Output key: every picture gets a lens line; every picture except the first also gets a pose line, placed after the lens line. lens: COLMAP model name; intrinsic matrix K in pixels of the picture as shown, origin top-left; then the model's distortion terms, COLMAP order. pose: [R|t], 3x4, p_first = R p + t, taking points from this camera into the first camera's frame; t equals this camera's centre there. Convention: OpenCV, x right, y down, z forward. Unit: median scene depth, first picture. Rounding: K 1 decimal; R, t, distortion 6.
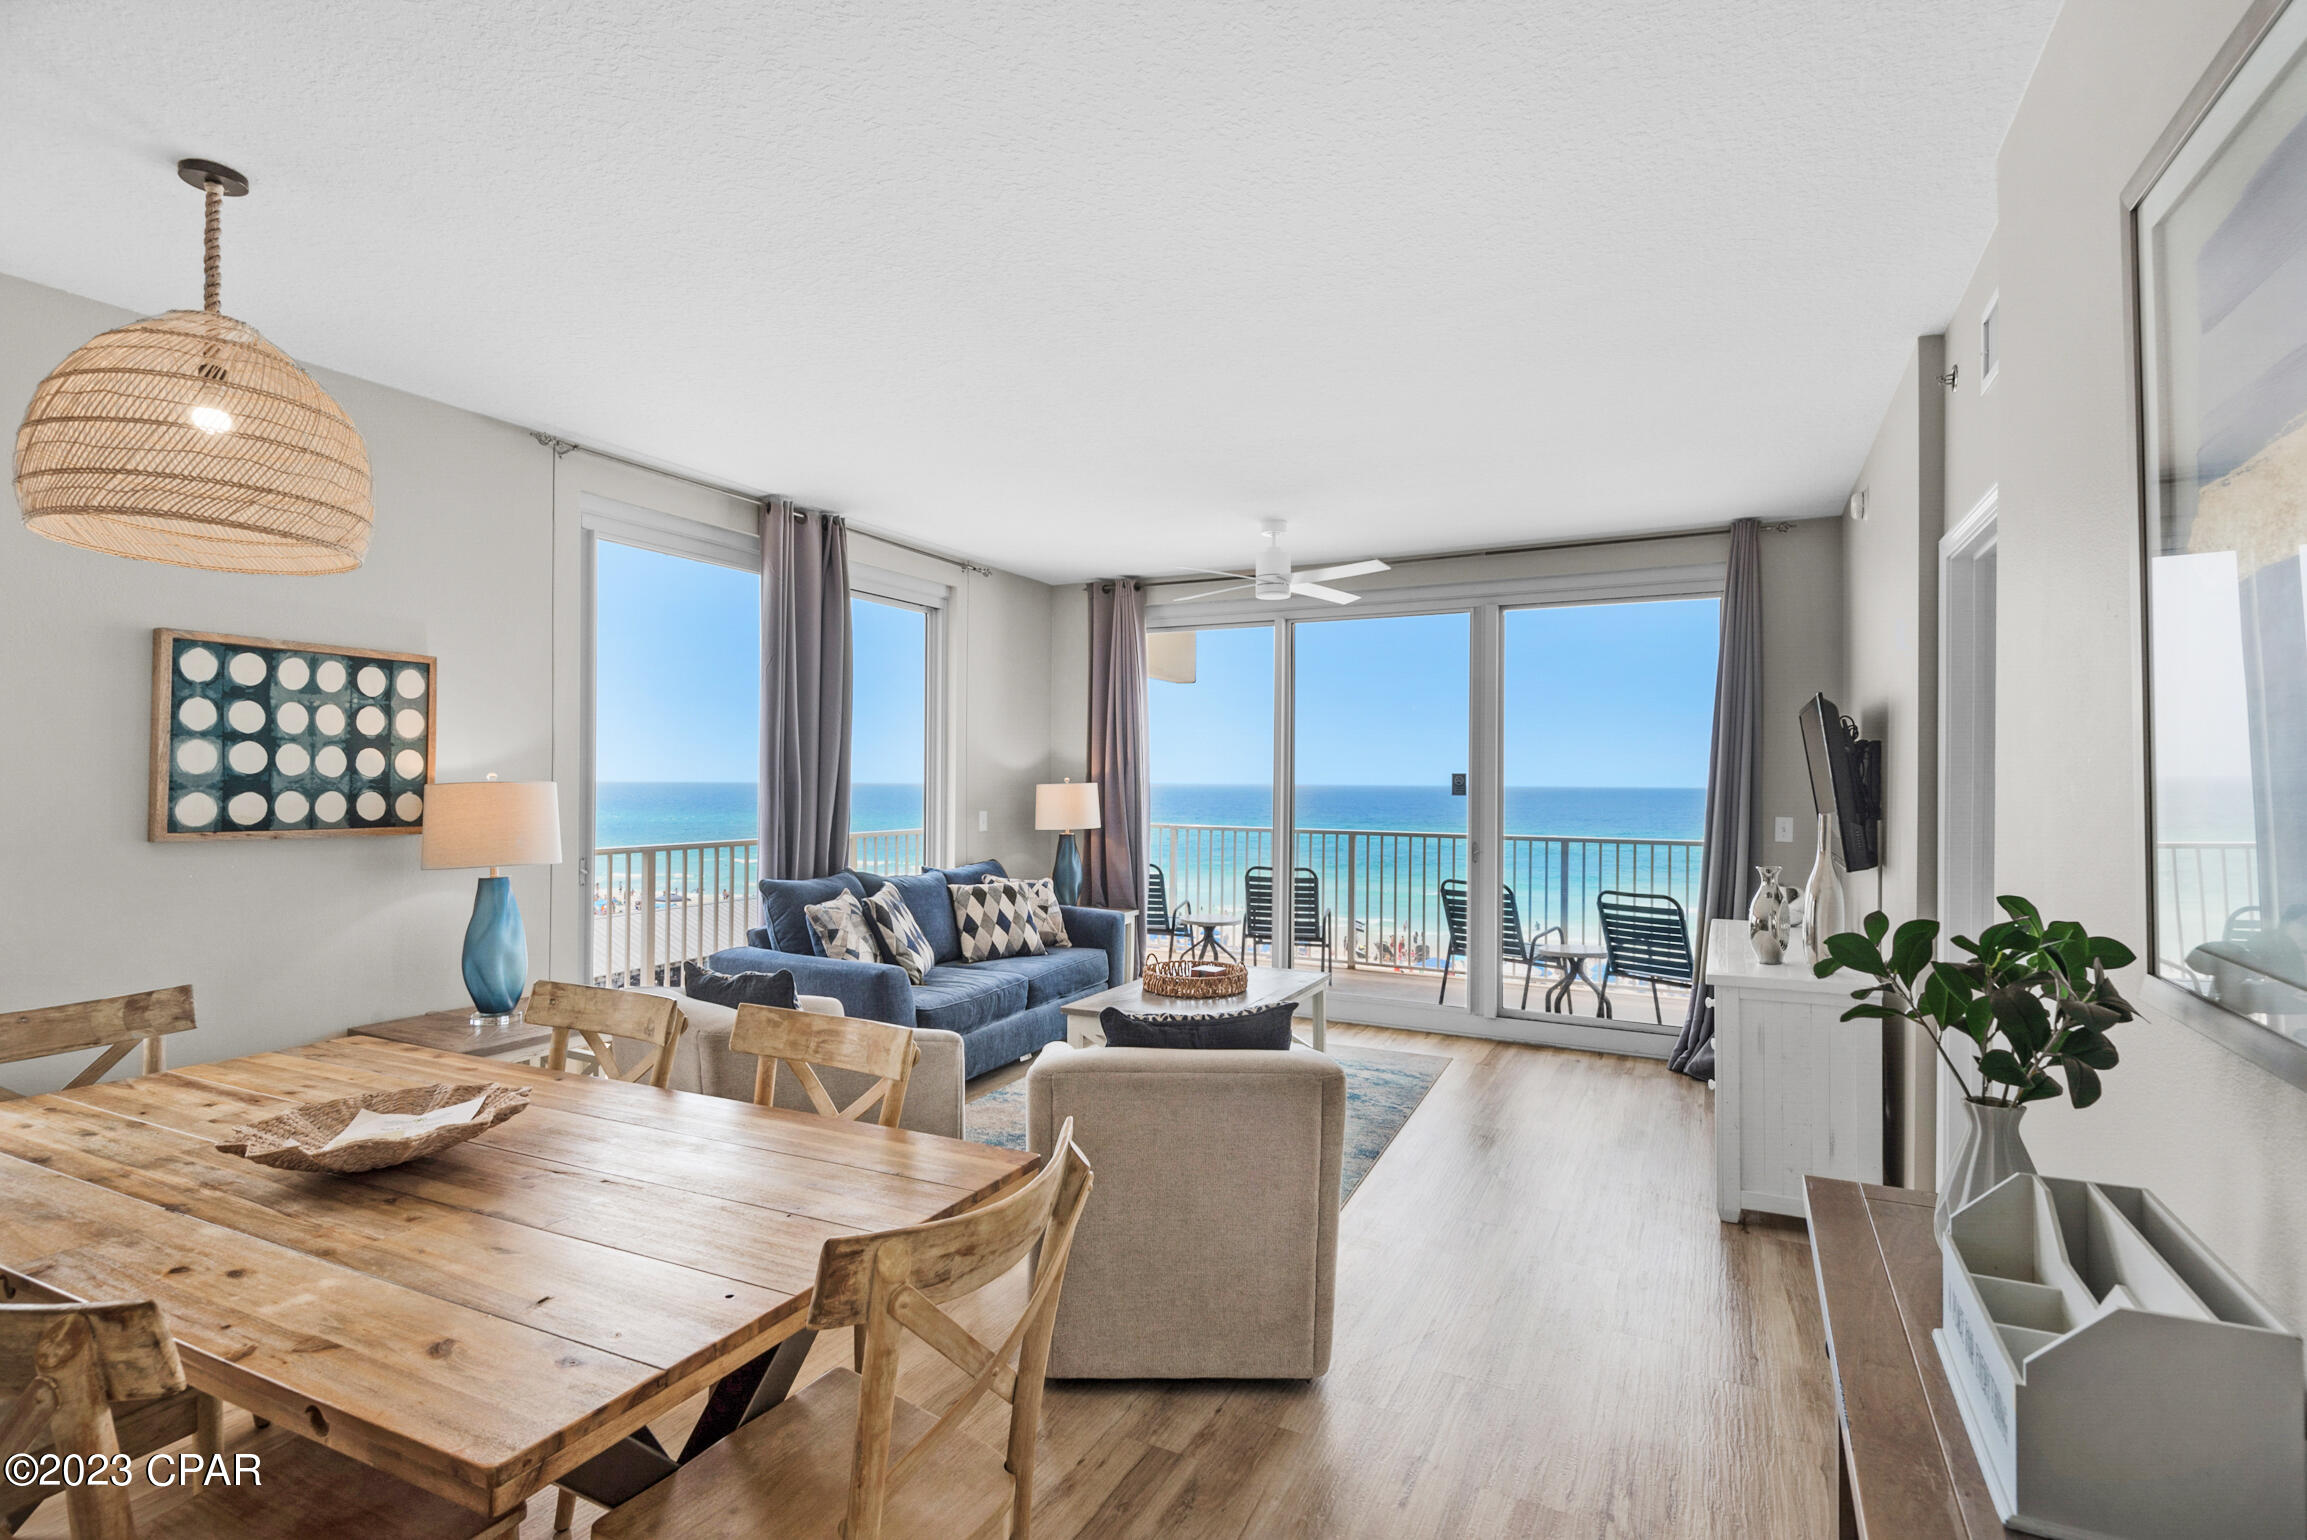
lens RADIAL K [[1119.3, 0, 1159.7], [0, 1119.3, 771.5], [0, 0, 1]] dist [-0.003054, -0.000775]
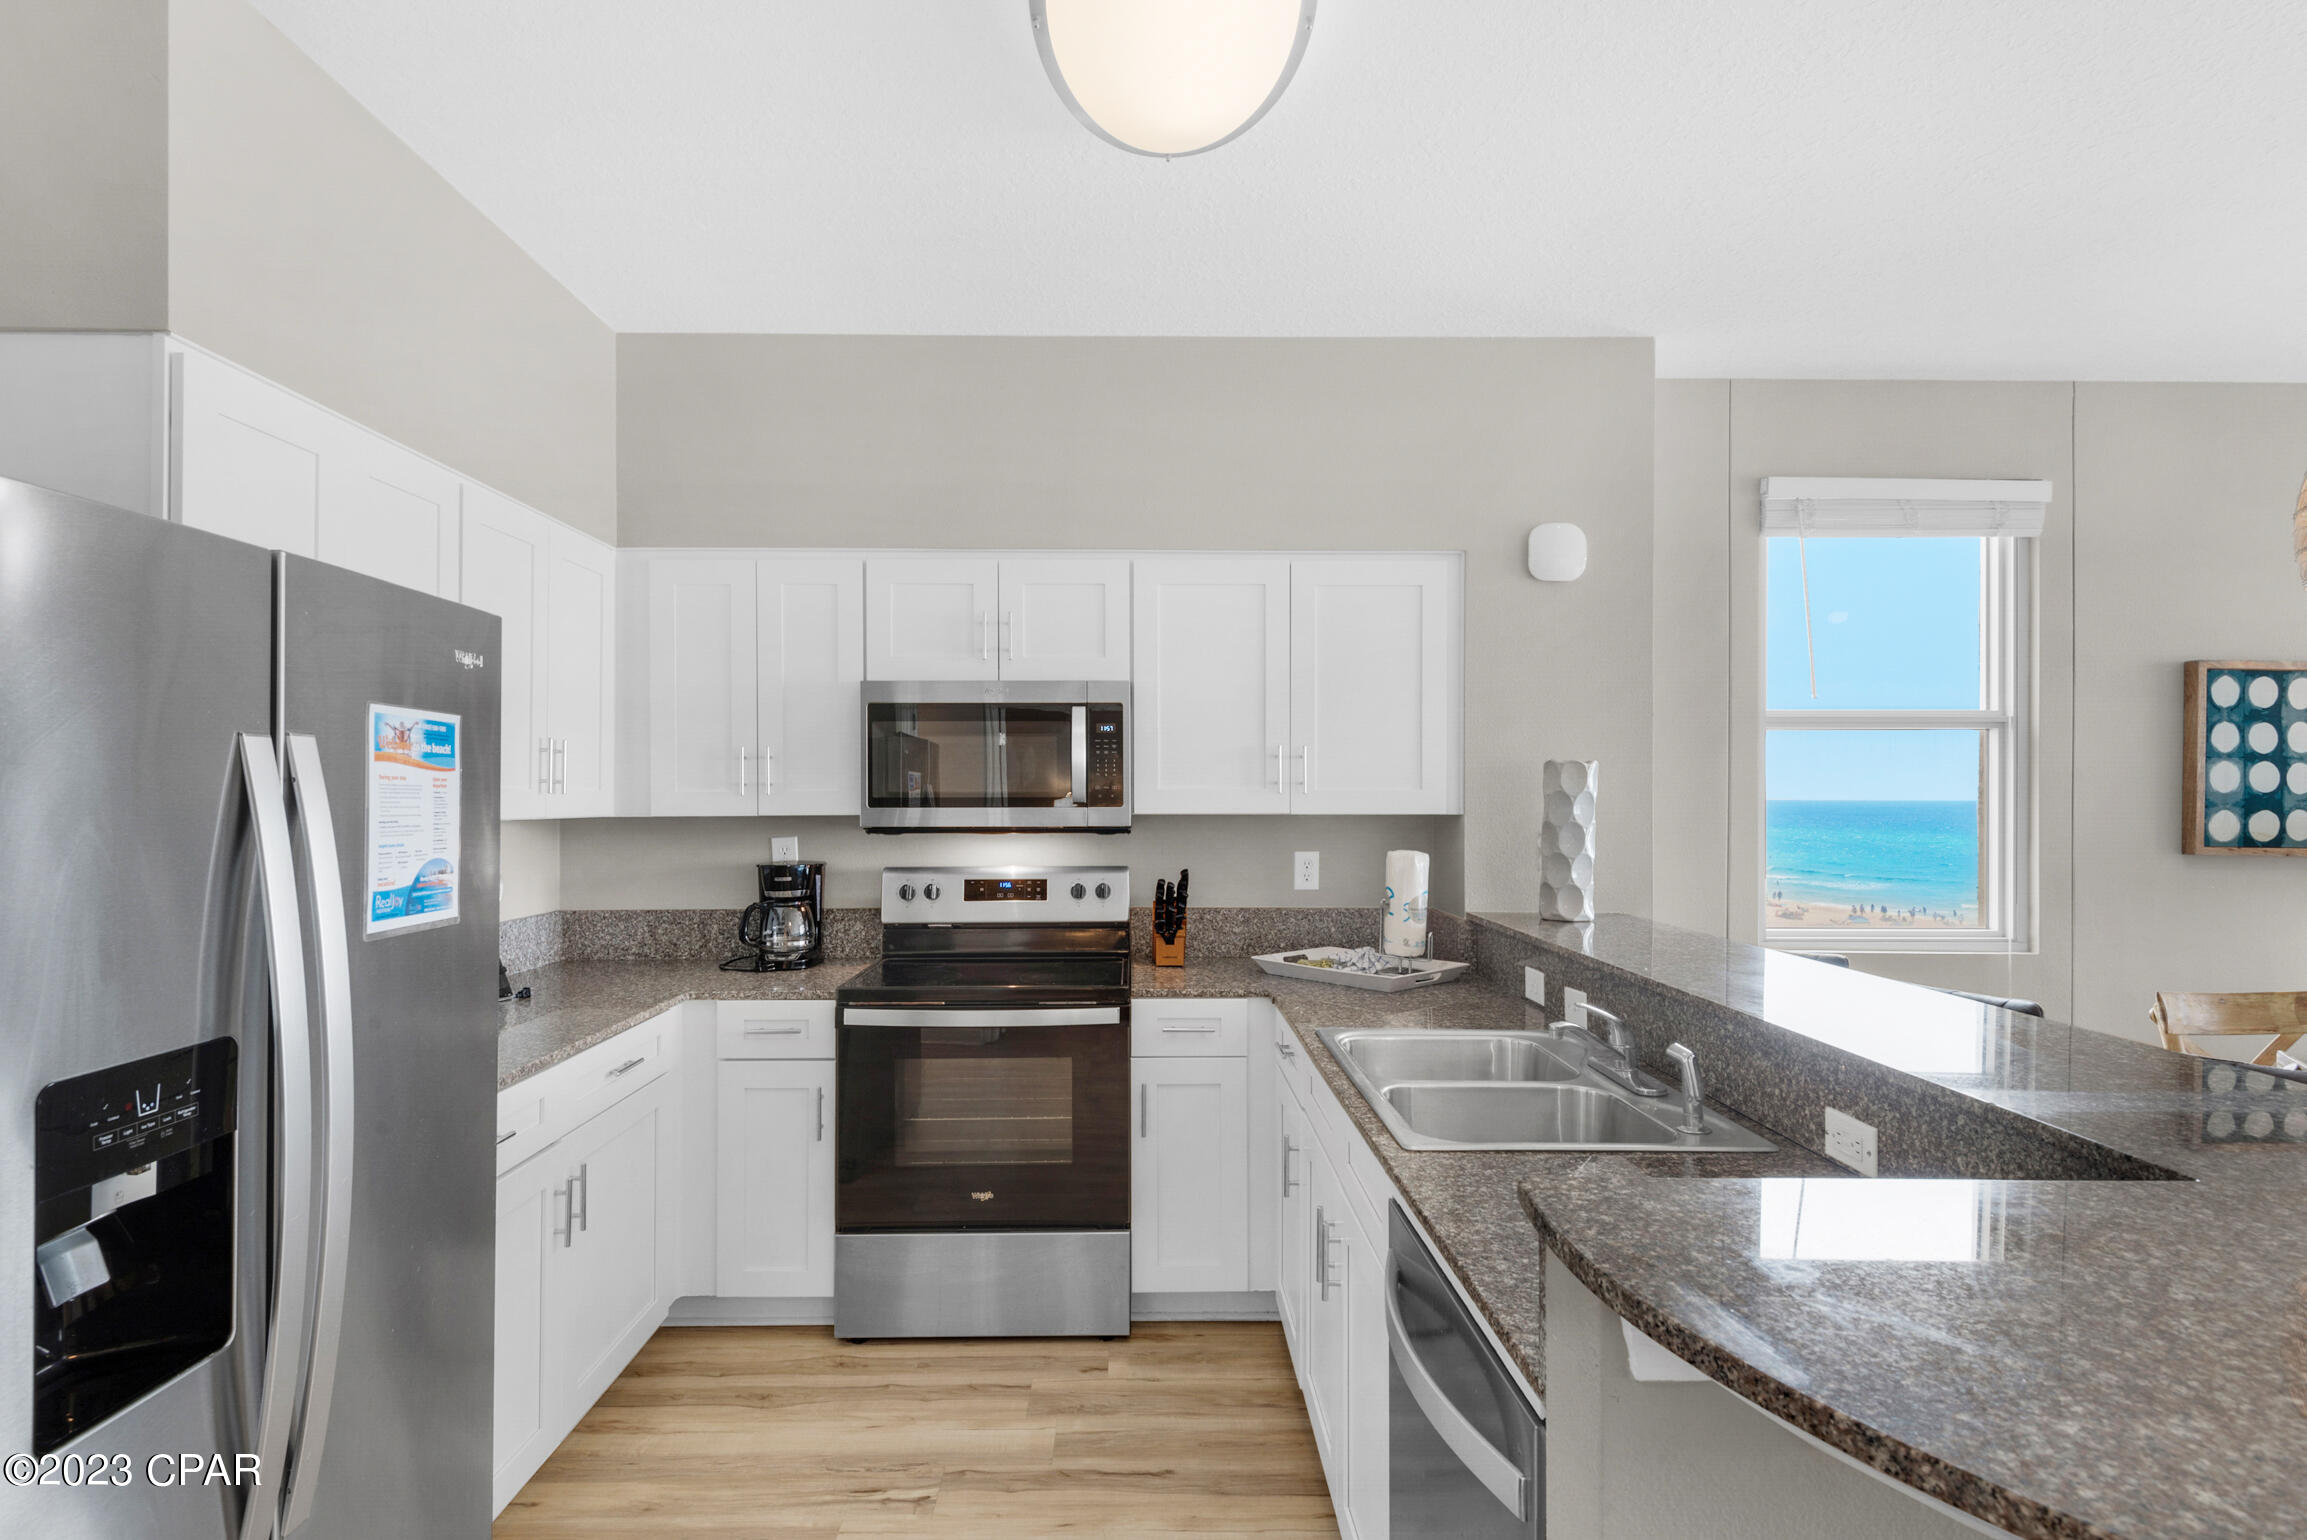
lens RADIAL K [[1170.8, 0, 1149.6], [0, 1170.8, 789.8], [0, 0, 1]] dist [0.040968, -0.029317]
pose [[0.463872, -0.006838, -0.885876, -0.305527], [0.005934, 0.999972, -0.004612, -0.001550], [0.885882, -0.003118, 0.463899, -0.418433]]
